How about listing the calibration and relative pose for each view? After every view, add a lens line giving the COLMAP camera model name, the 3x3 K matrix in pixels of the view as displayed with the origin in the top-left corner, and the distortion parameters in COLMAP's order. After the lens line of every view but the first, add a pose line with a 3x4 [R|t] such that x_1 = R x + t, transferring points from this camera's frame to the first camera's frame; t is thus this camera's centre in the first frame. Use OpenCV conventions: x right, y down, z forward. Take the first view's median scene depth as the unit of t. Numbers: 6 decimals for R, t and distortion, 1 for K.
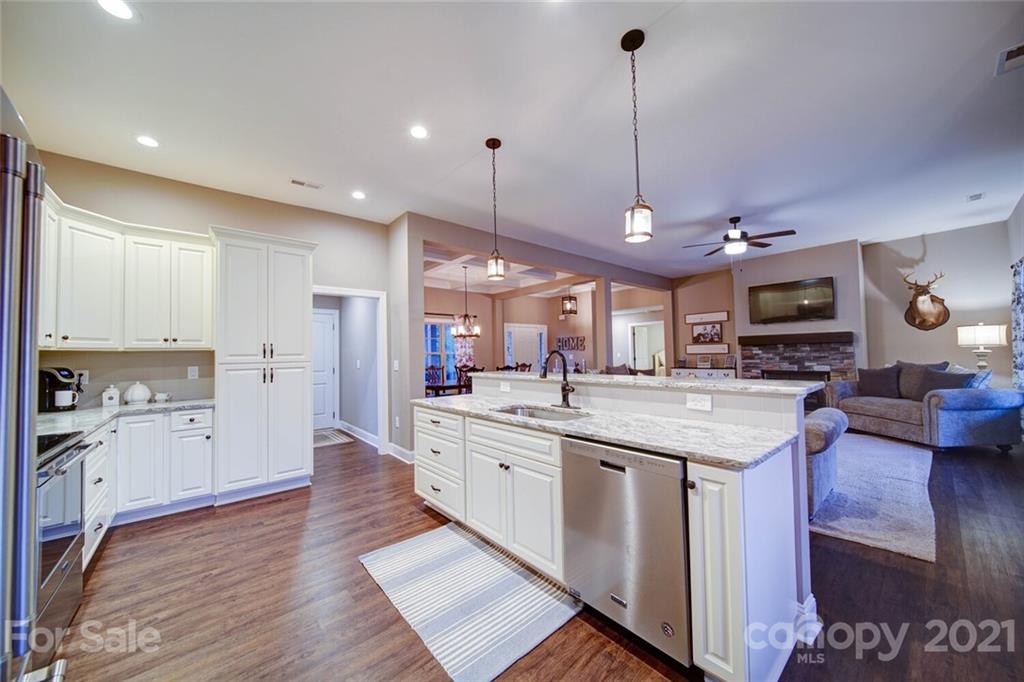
lens RADIAL K [[361.6, 0, 514.2], [0, 361.6, 343.3], [0, 0, 1]] dist [0.000627, -0.001558]
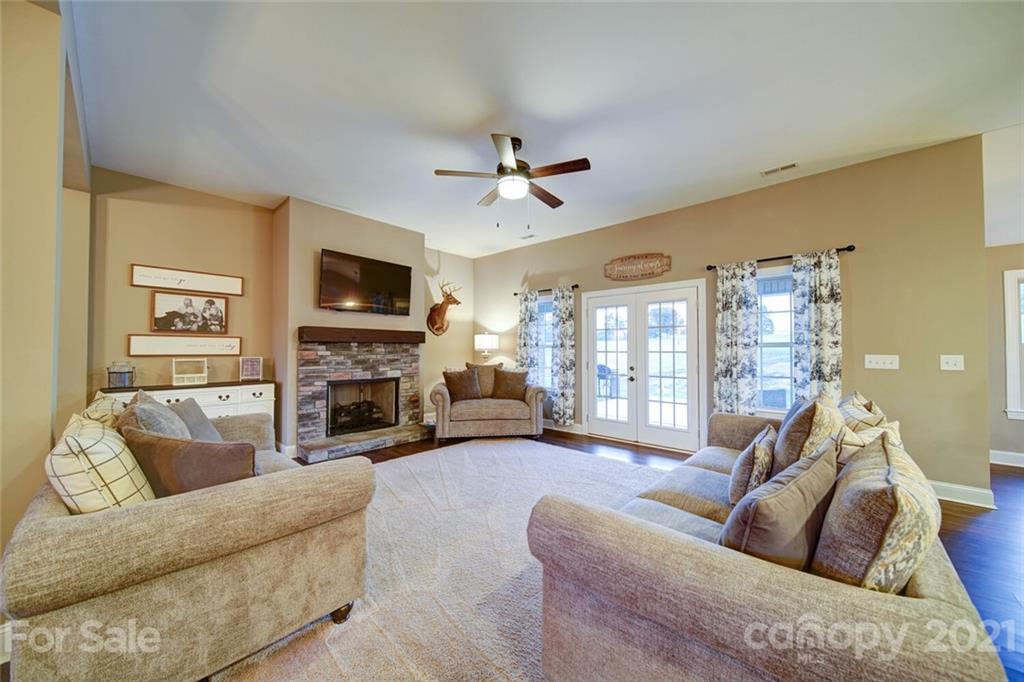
lens RADIAL K [[361.6, 0, 513.6], [0, 361.6, 343.0], [0, 0, 1]] dist [0.000627, -0.001558]
pose [[-0.125067, 0.038260, 0.991410, -0.004196], [-0.029517, 0.998670, -0.042263, 0.033098], [-0.991709, -0.034549, -0.123771, 1.057005]]
